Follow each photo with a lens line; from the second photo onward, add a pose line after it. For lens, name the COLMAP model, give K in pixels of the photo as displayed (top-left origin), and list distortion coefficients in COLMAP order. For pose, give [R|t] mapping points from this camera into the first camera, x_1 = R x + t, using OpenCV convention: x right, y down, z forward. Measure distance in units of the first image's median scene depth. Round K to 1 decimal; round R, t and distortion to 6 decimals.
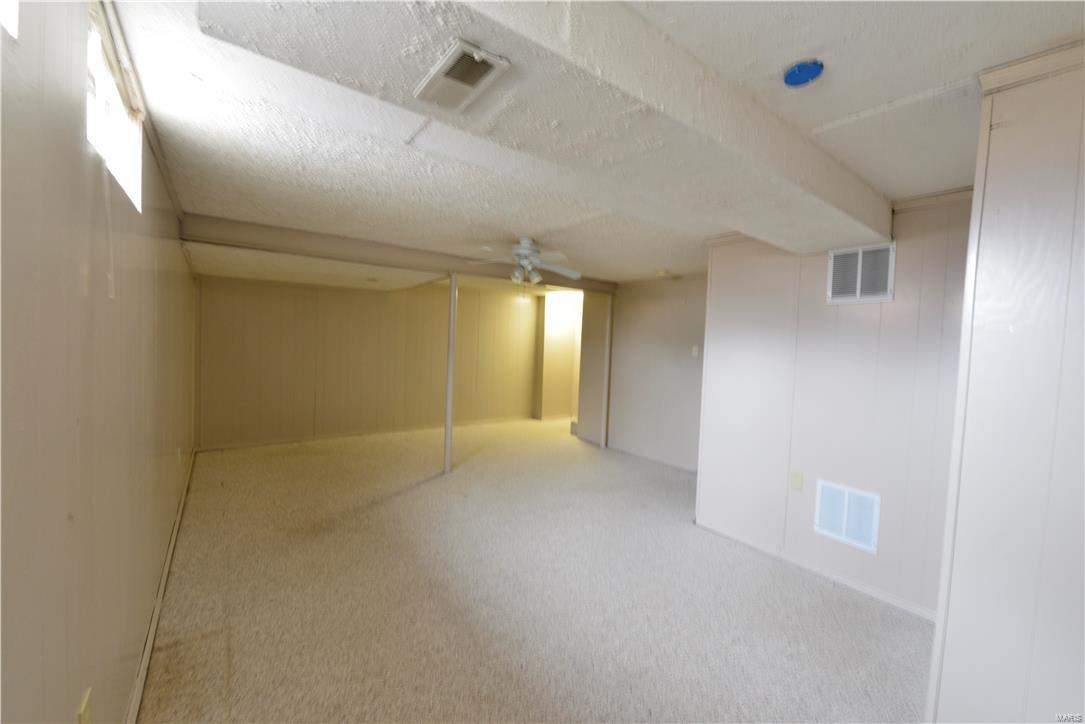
lens RADIAL K [[428.7, 0, 547.0], [0, 428.7, 362.6], [0, 0, 1]] dist [-0.010204, -0.000328]
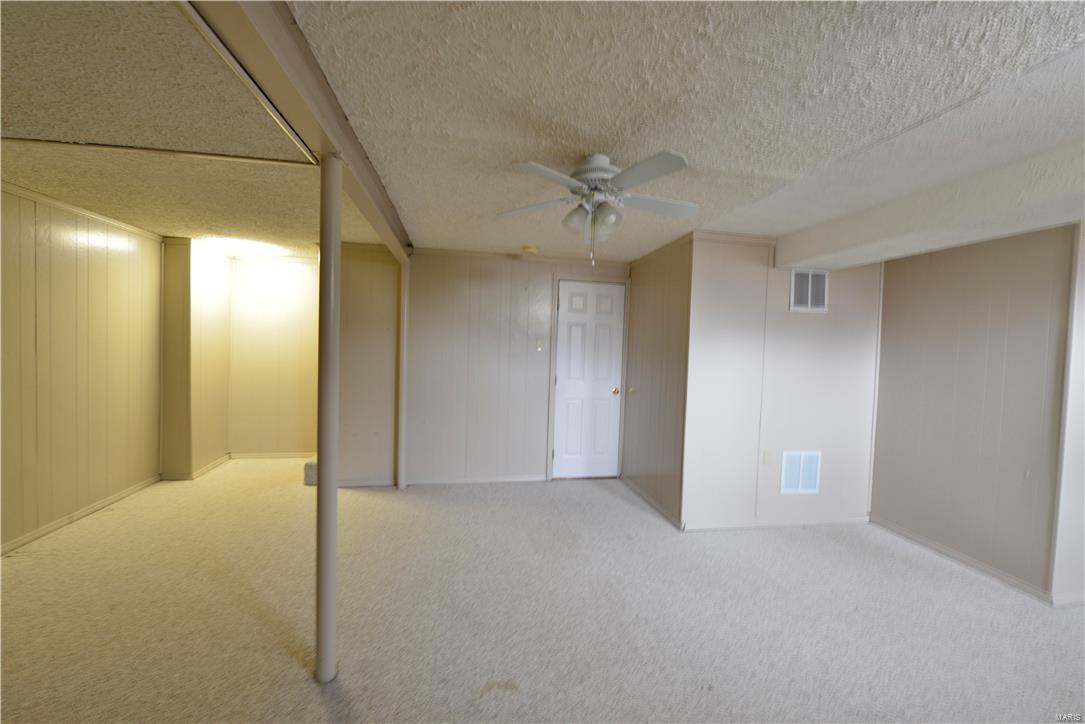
lens RADIAL K [[428.7, 0, 543.9], [0, 428.7, 361.4], [0, 0, 1]] dist [-0.010204, -0.000328]
pose [[0.445395, -0.053257, 0.893749, -0.799680], [0.021577, 0.998578, 0.048752, -0.067288], [-0.895074, -0.002430, 0.445910, 1.097076]]
